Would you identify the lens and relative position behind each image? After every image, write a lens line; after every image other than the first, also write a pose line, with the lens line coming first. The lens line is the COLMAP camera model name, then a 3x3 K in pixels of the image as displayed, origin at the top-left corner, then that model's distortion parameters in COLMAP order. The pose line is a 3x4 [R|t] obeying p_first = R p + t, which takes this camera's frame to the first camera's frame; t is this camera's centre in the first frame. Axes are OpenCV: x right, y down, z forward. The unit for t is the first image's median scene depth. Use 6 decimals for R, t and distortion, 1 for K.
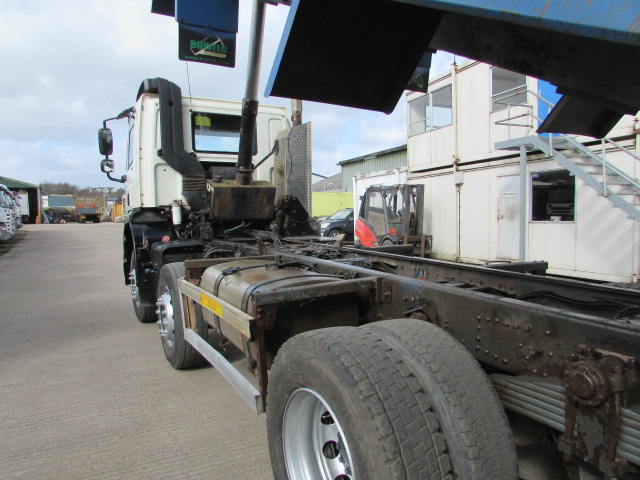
lens RADIAL K [[457.3, 0, 320.0], [0, 457.3, 240.0], [0, 0, 1]] dist [-0.027667, -0.001408]
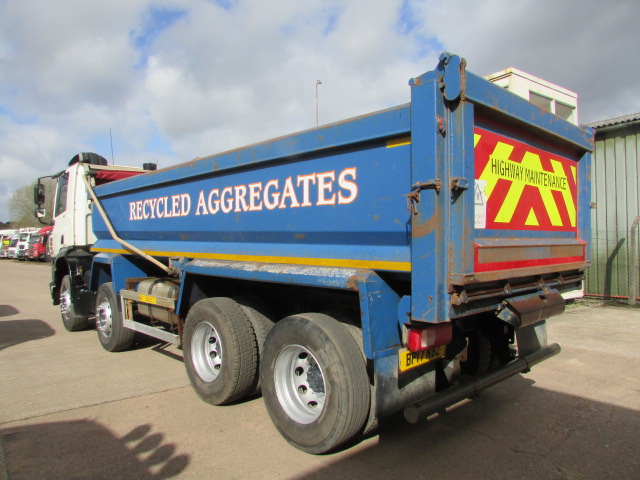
lens RADIAL K [[457.3, 0, 320.0], [0, 457.3, 240.0], [0, 0, 1]] dist [-0.027667, -0.001408]
pose [[0.971511, 0.010105, 0.236780, -0.000243], [0.009544, 0.996612, -0.081691, 0.030258], [-0.236804, 0.081623, 0.968123, -0.492276]]
